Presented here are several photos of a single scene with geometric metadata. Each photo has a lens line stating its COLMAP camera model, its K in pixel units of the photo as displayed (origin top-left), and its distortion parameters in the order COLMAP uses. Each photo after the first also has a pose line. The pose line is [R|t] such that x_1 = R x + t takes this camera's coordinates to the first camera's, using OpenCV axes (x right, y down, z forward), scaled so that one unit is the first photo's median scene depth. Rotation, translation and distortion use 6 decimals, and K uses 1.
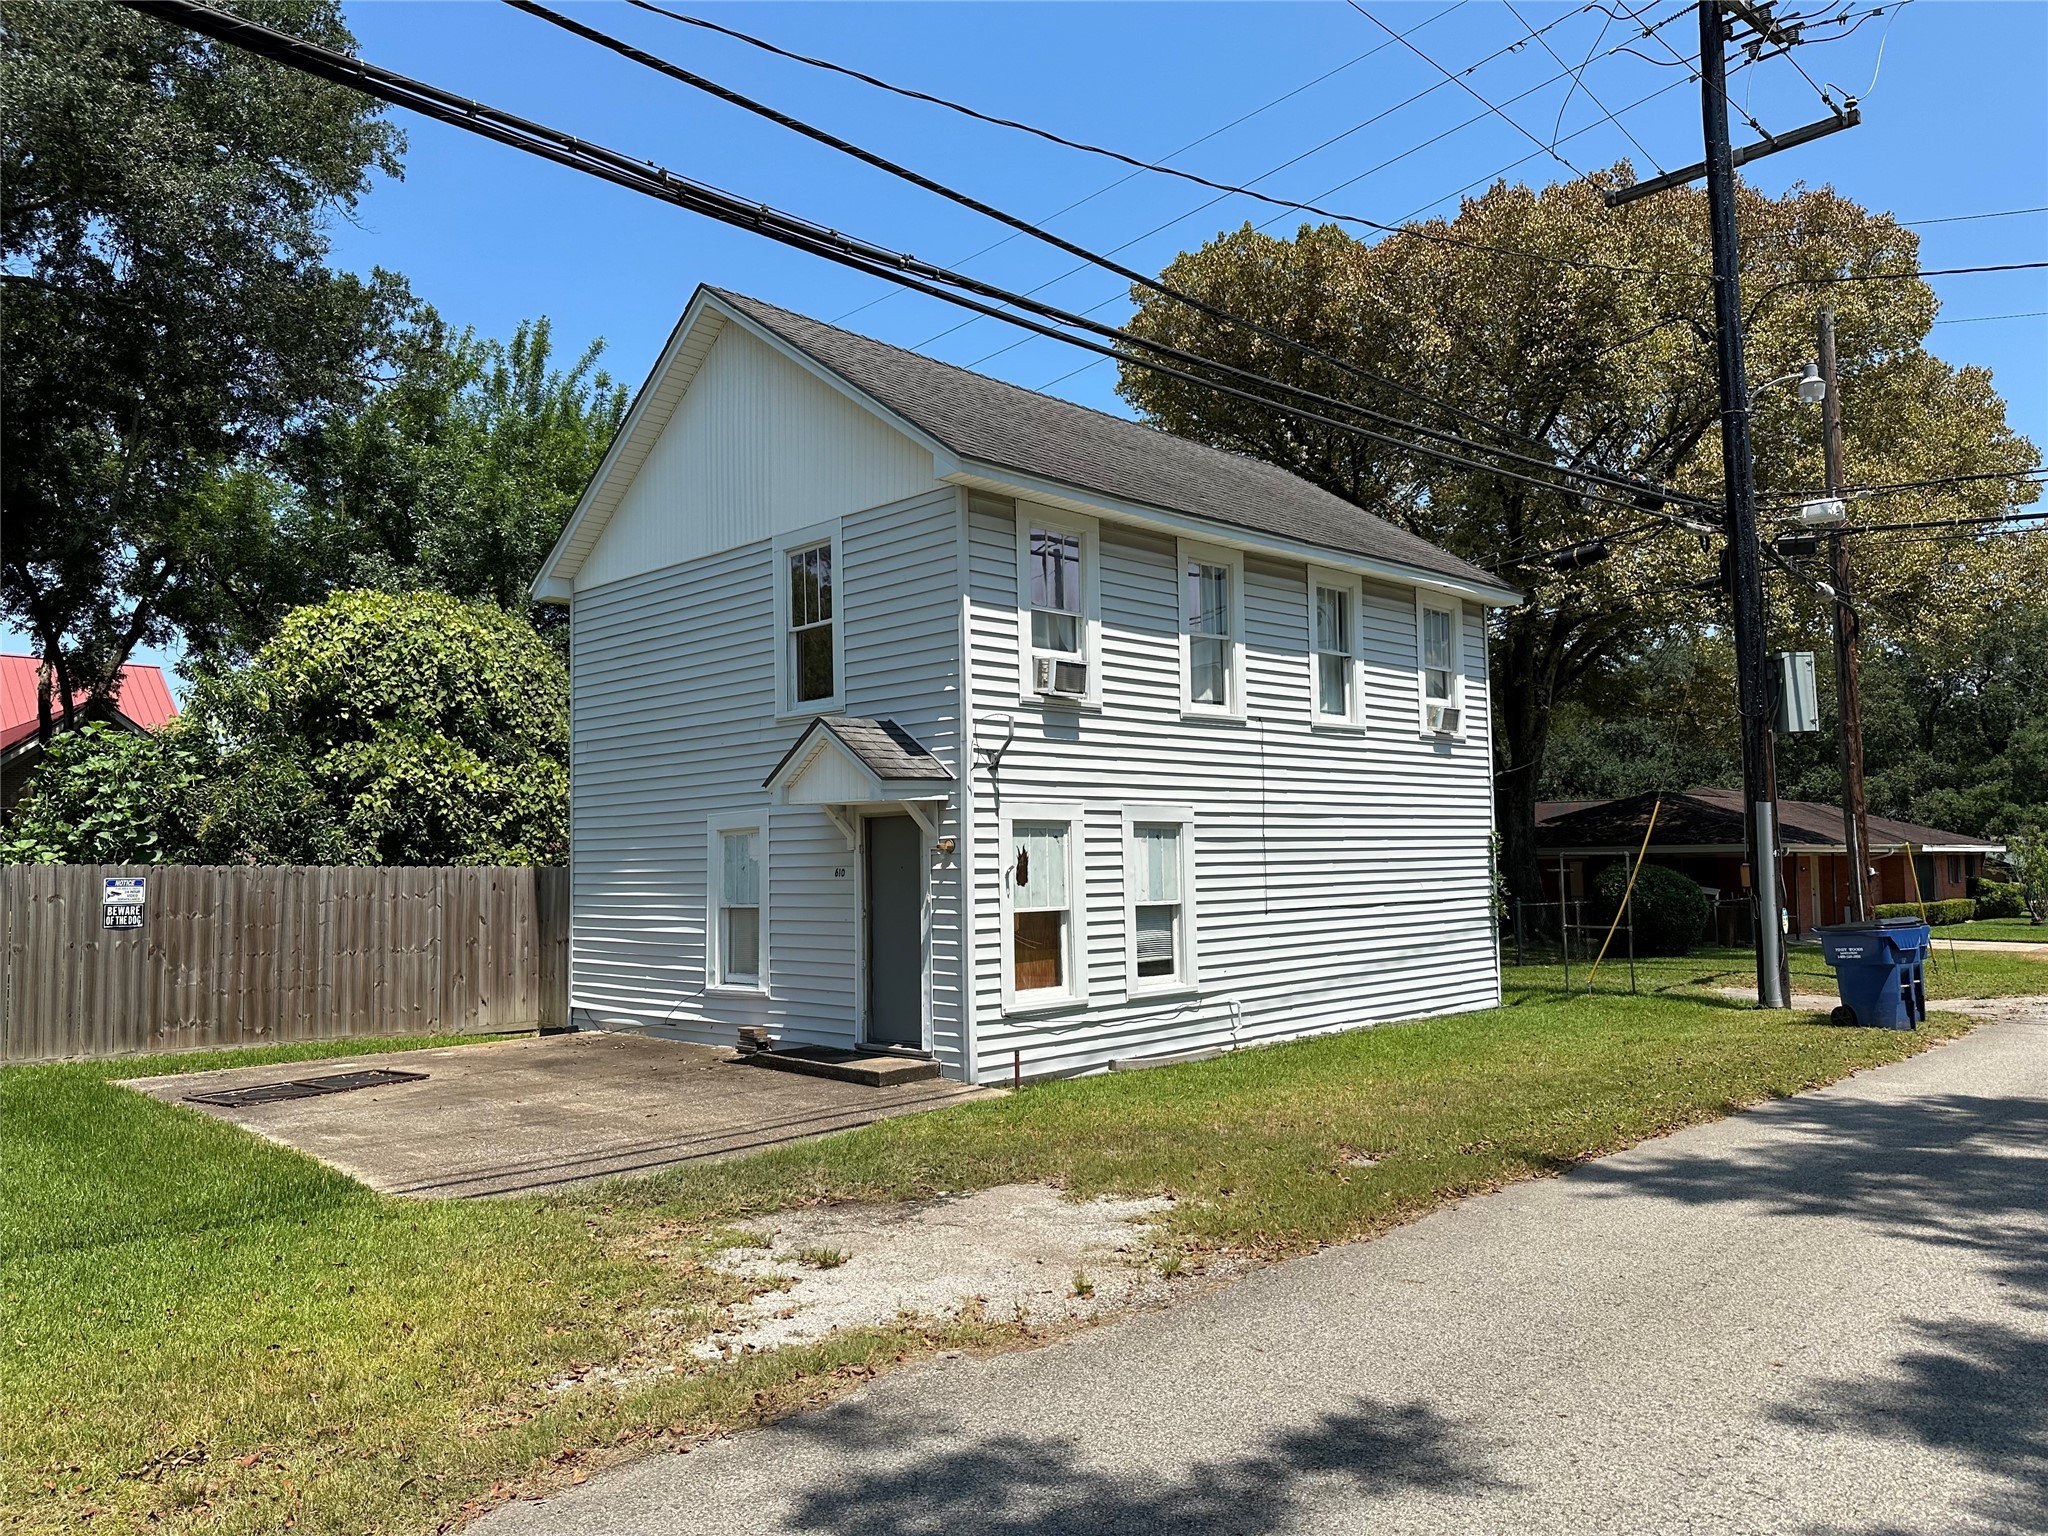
lens RADIAL K [[1444.1, 0, 1024.3], [0, 1444.1, 762.0], [0, 0, 1]] dist [0.030710, -0.038265]
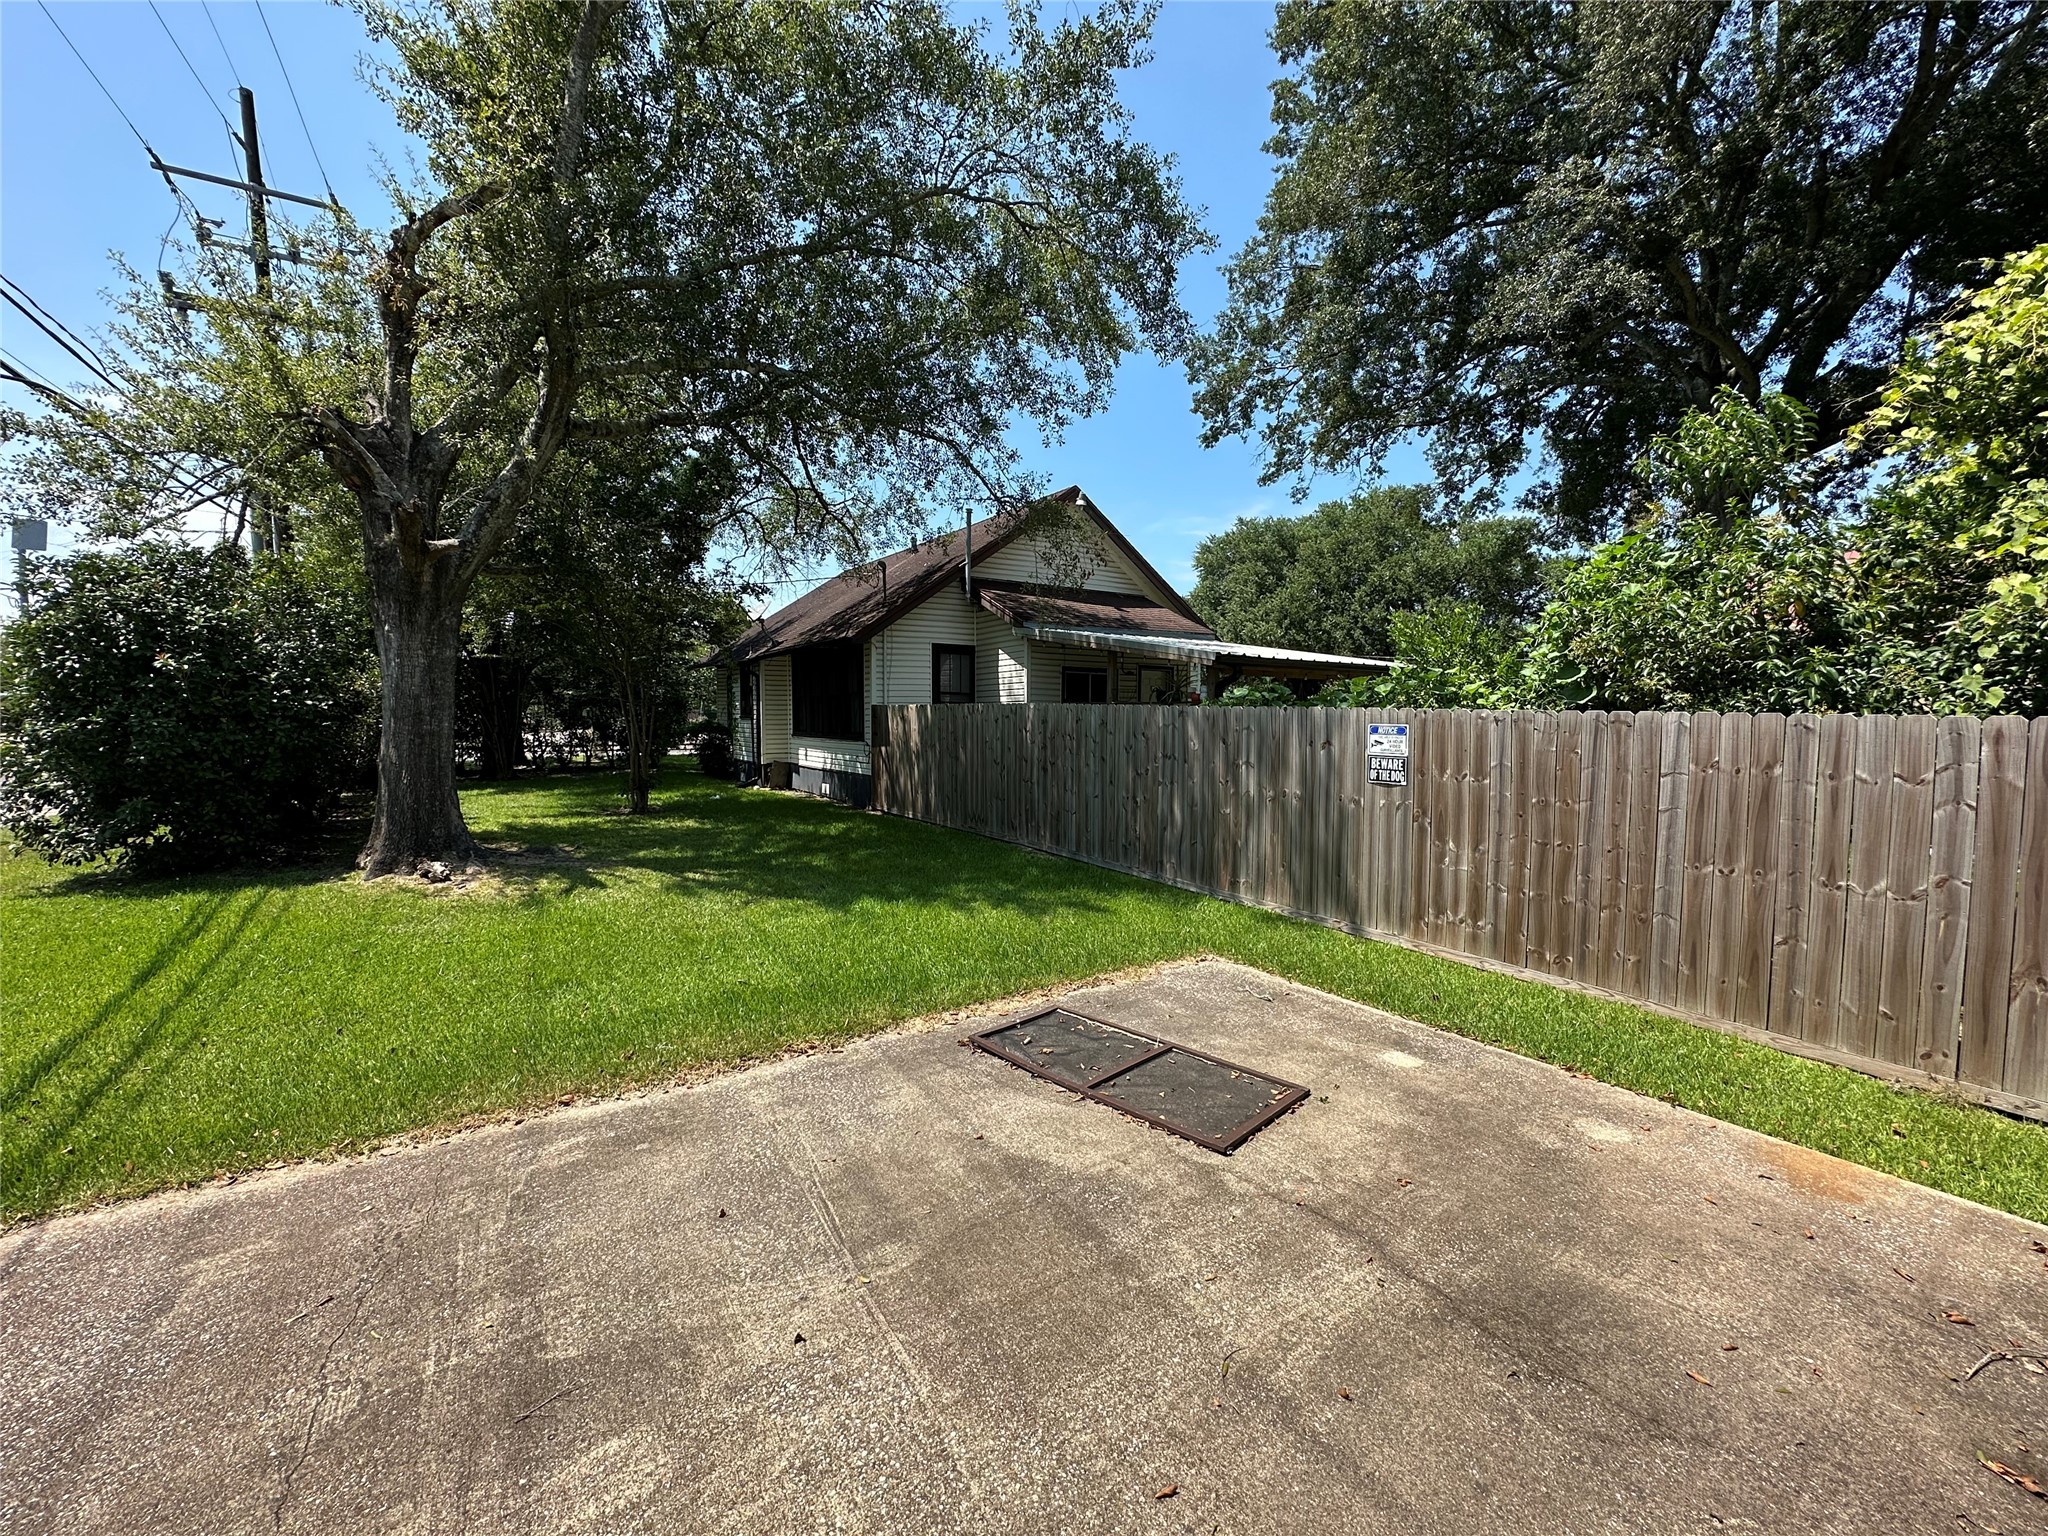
lens RADIAL K [[818.0, 0, 1025.6], [0, 818.0, 770.8], [0, 0, 1]] dist [-0.002560, 0.000353]
pose [[0.456770, 0.073437, -0.886548, -0.311030], [0.054915, 0.992358, 0.110495, 0.045182], [0.887888, -0.099156, 0.449247, 0.626342]]
